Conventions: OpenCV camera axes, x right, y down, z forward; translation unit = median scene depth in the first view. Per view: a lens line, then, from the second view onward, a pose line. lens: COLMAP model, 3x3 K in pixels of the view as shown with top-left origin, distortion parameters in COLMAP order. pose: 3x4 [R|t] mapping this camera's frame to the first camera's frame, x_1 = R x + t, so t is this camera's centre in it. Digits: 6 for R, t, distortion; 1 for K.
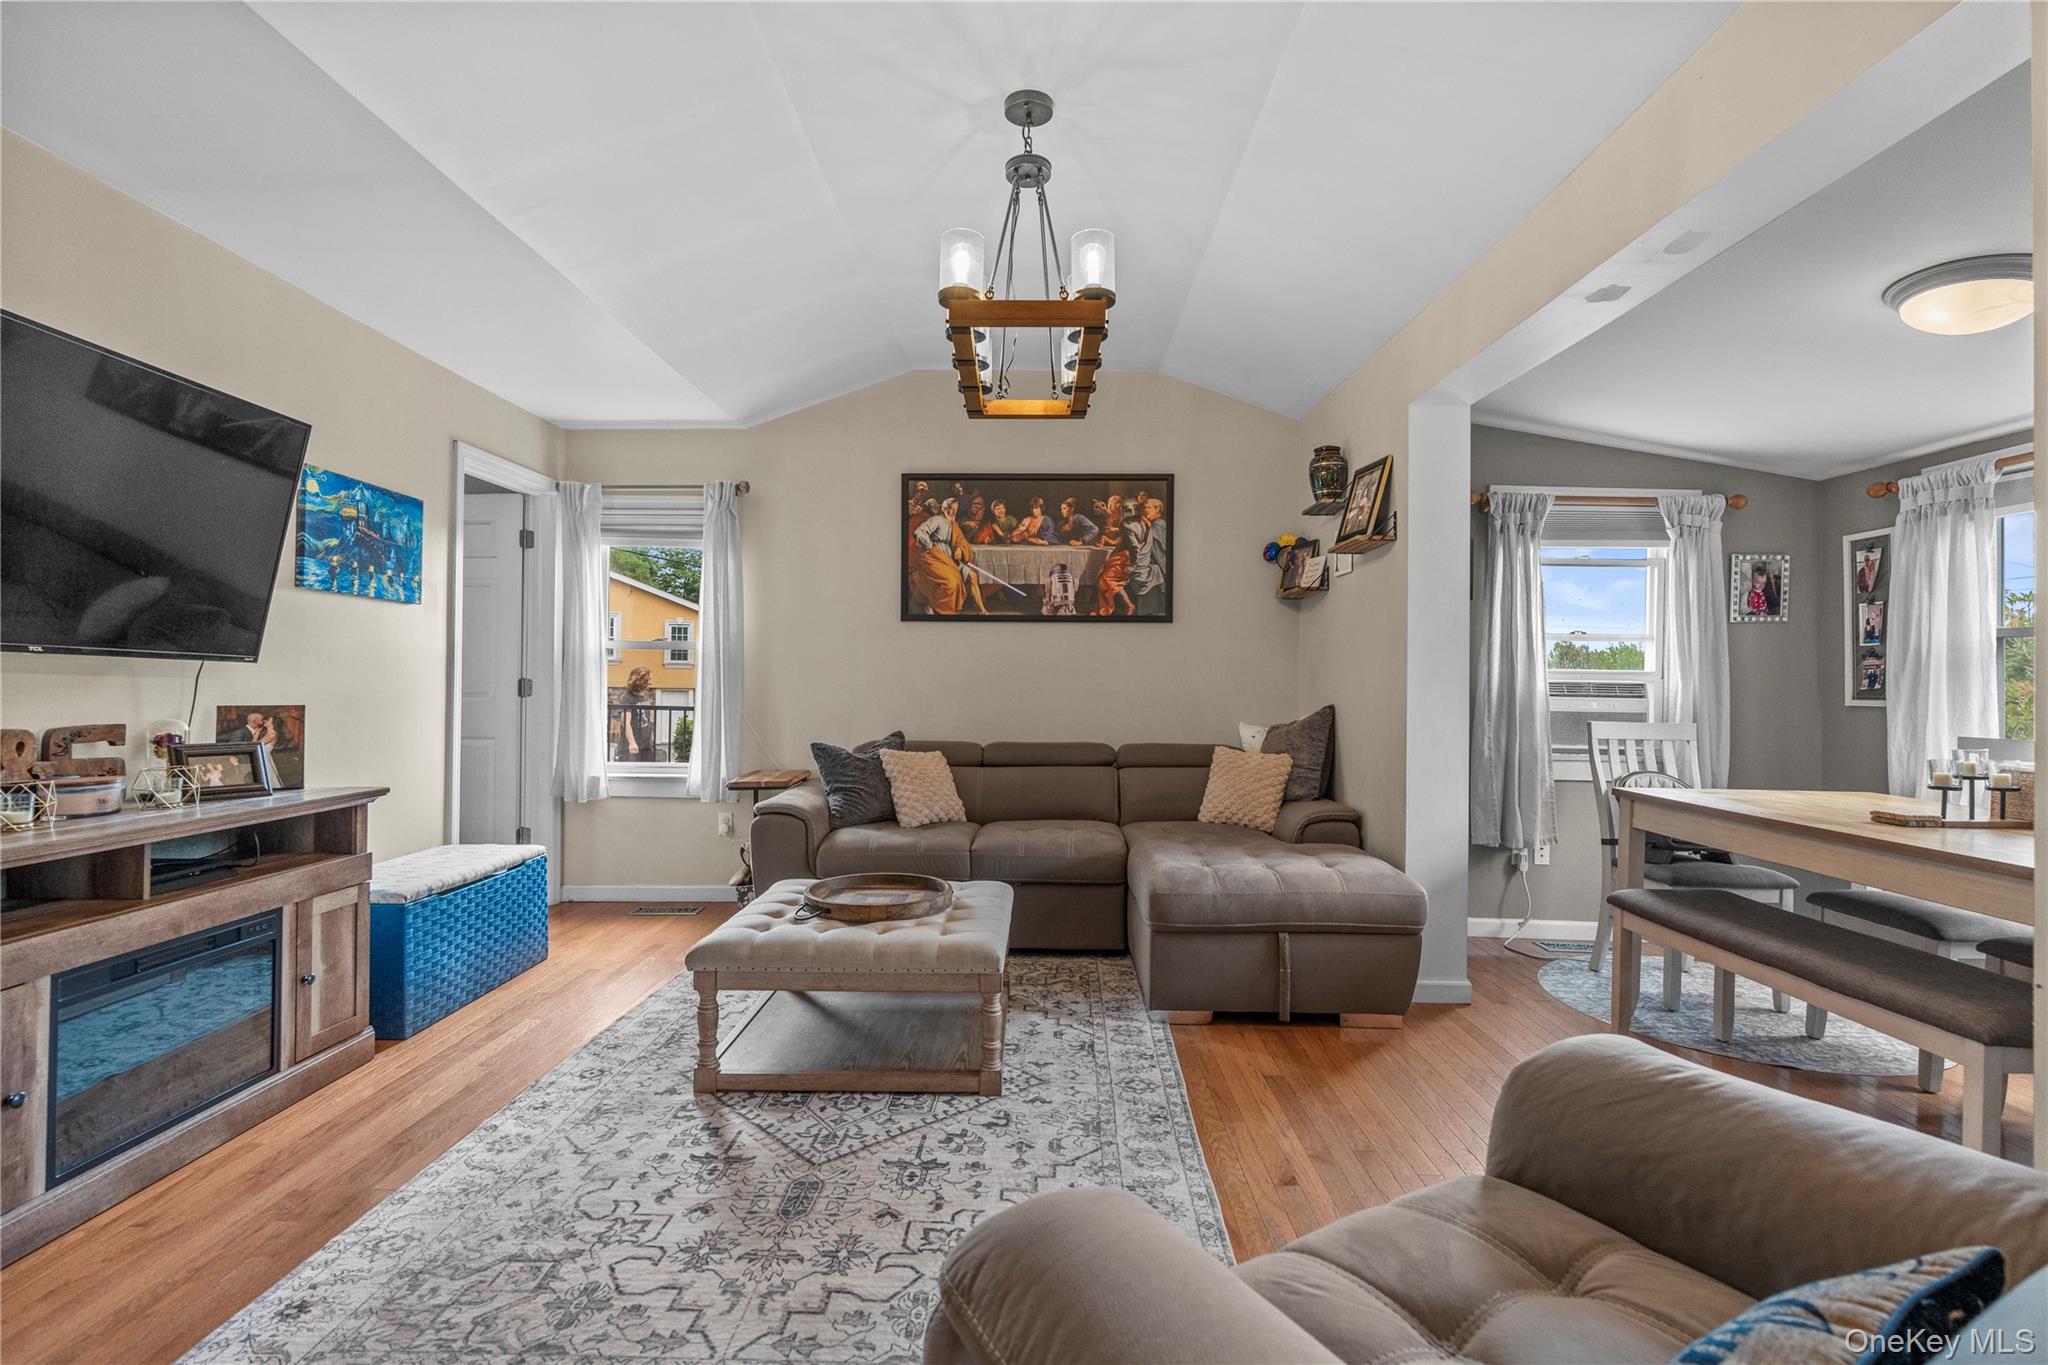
lens RADIAL K [[940.0, 0, 1015.3], [0, 940.0, 677.4], [0, 0, 1]] dist [-0.004514, 0.000061]
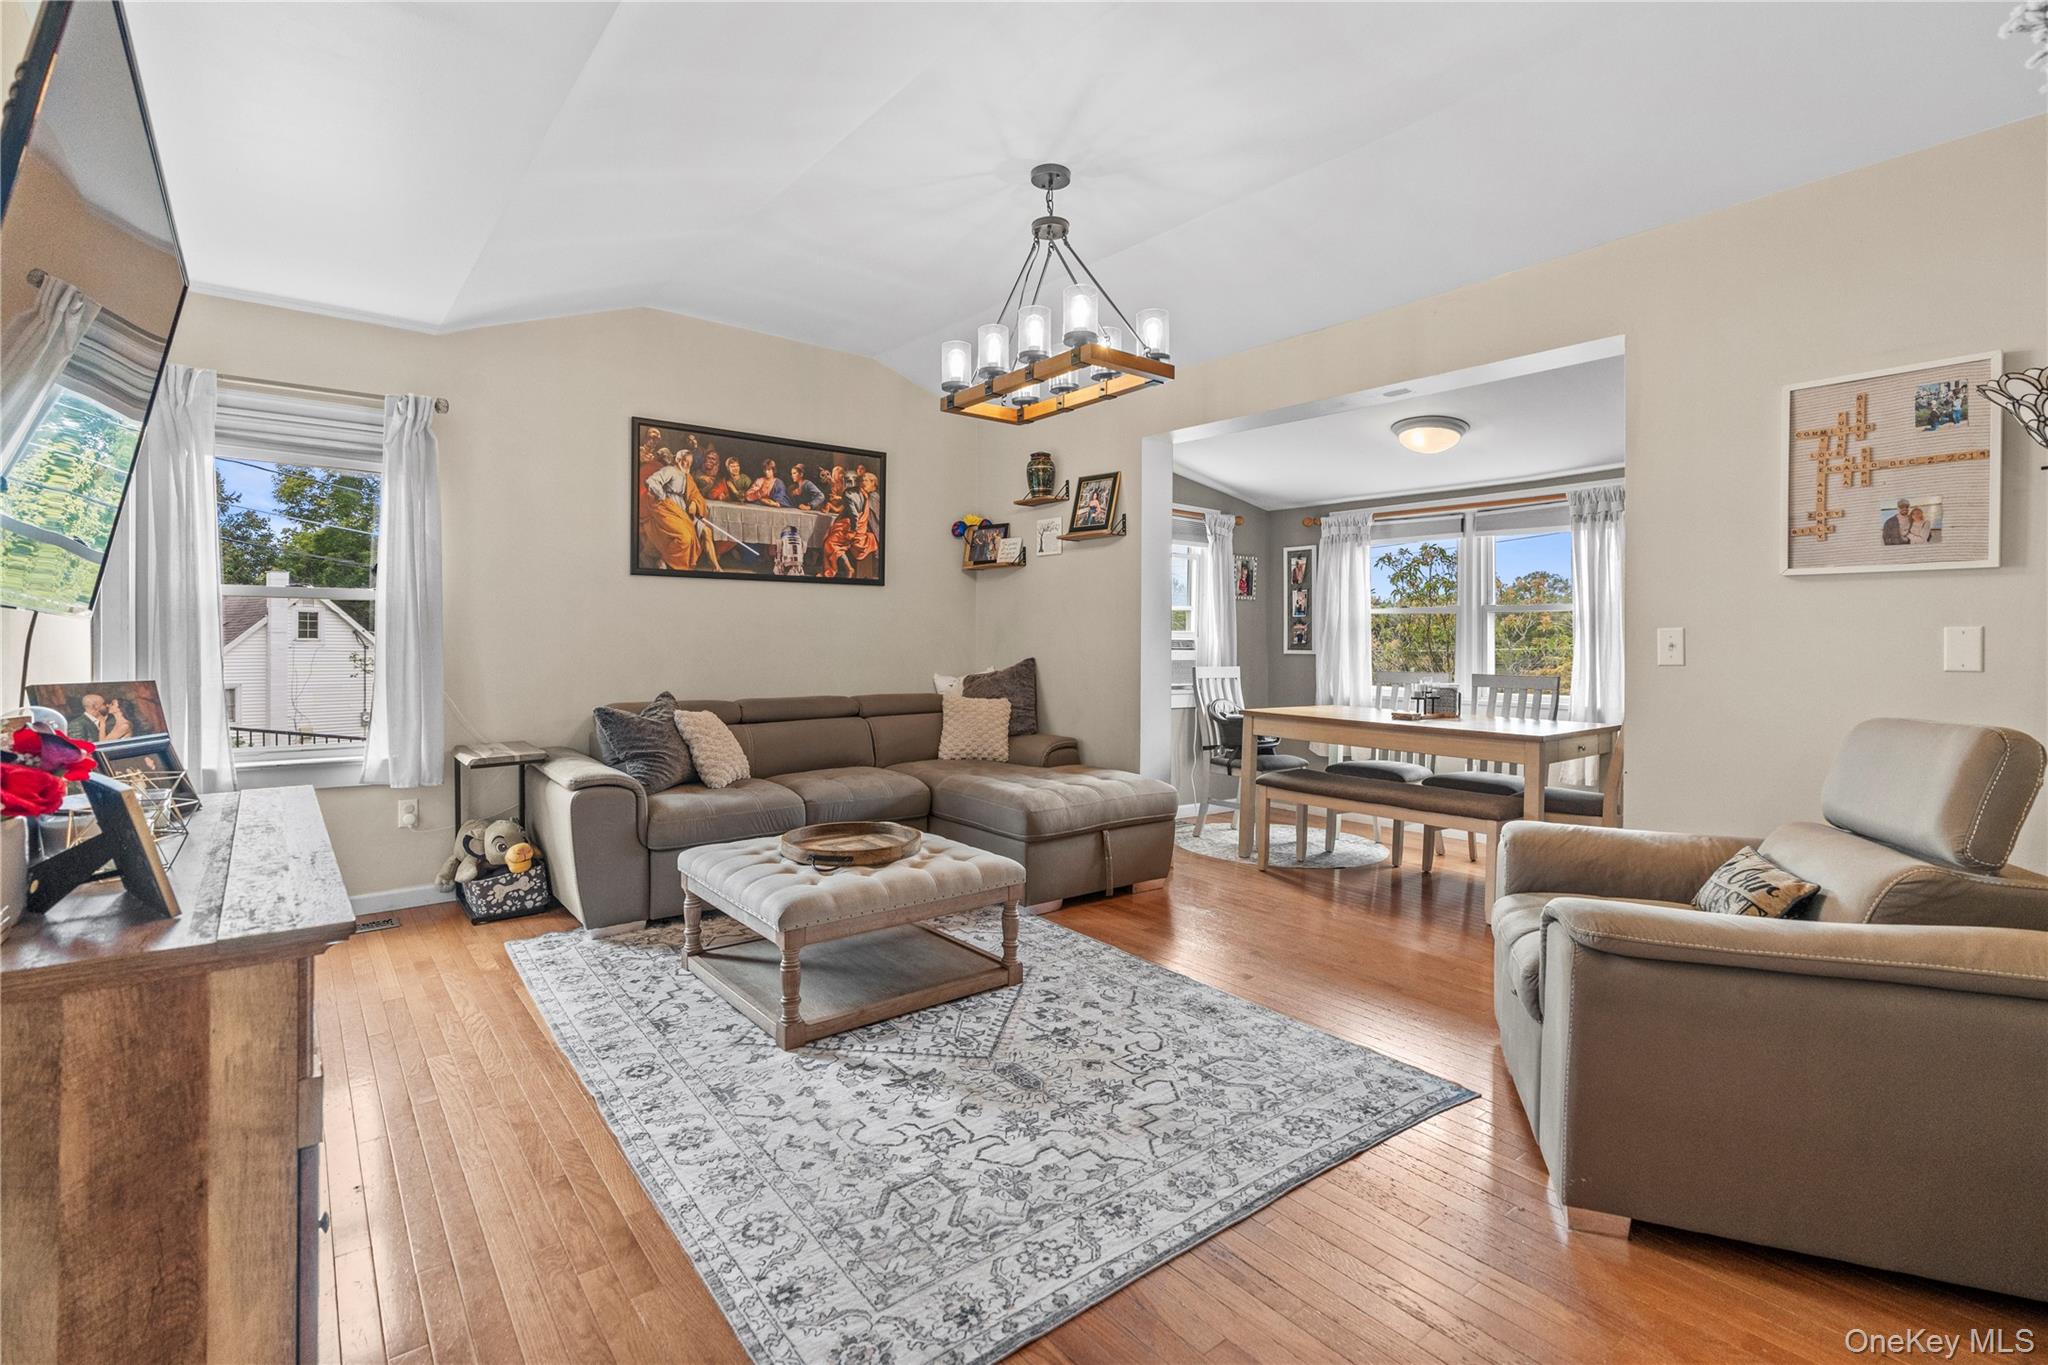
lens RADIAL K [[939.9, 0, 1011.6], [0, 939.9, 646.0], [0, 0, 1]] dist [-0.007828, 0.000159]
pose [[0.776833, -0.007073, 0.629667, -0.541575], [-0.004239, 0.999856, 0.016462, -0.007982], [-0.629692, -0.015457, 0.776691, 0.046529]]
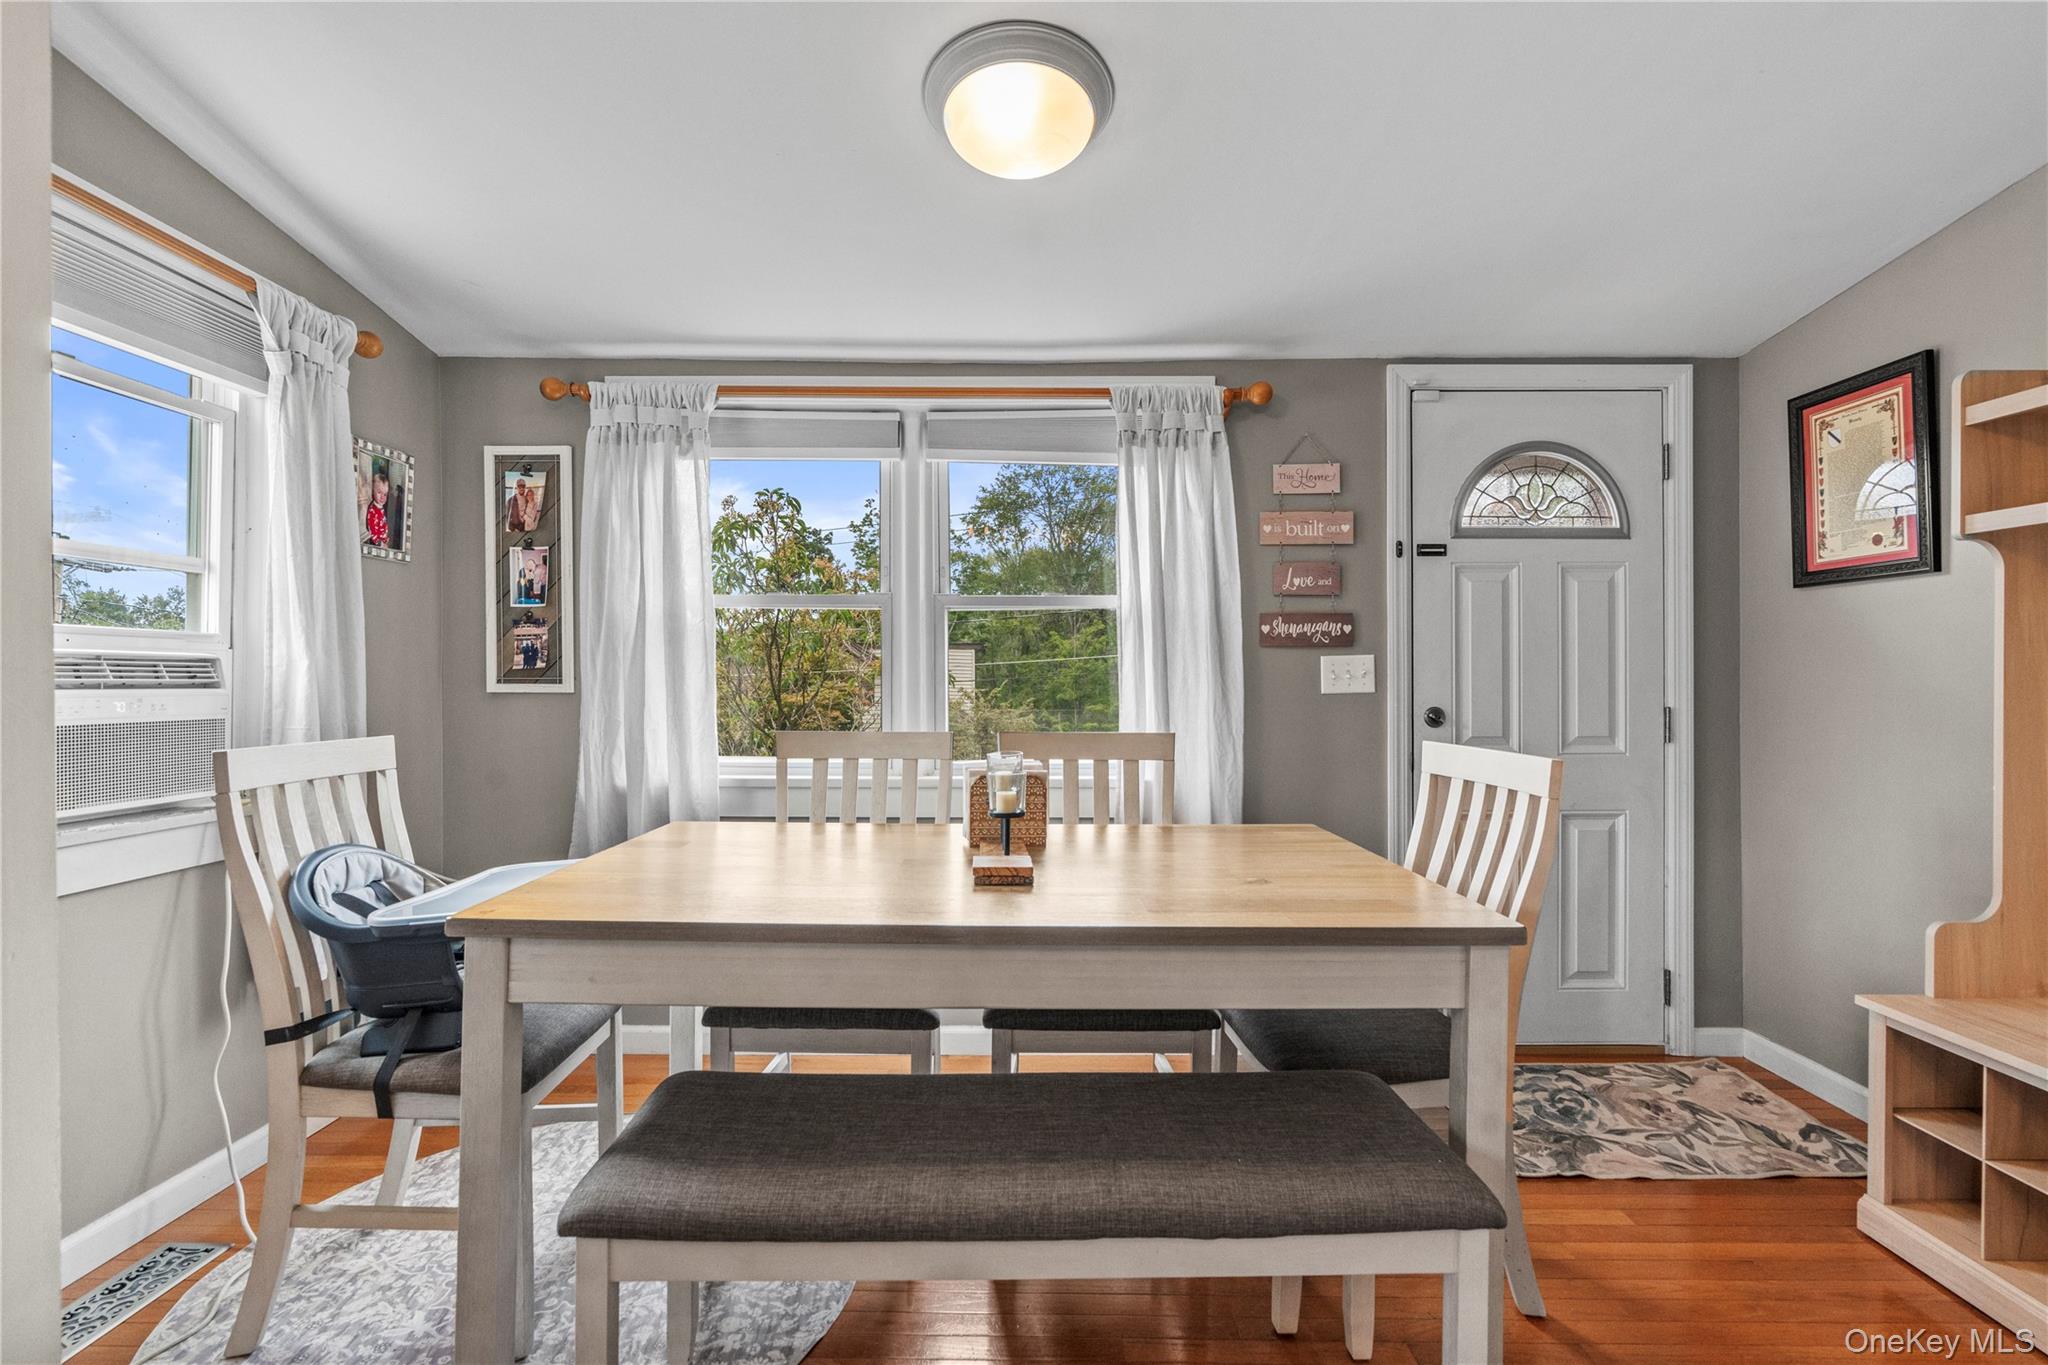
lens RADIAL K [[922.9, 0, 1019.1], [0, 922.9, 679.9], [0, 0, 1]] dist [-0.008783, -0.000084]
pose [[-0.023391, -0.014810, 0.999617, 0.217262], [-0.010182, 0.999842, 0.014575, 0.007819], [-0.999675, -0.009837, -0.023538, 0.685845]]
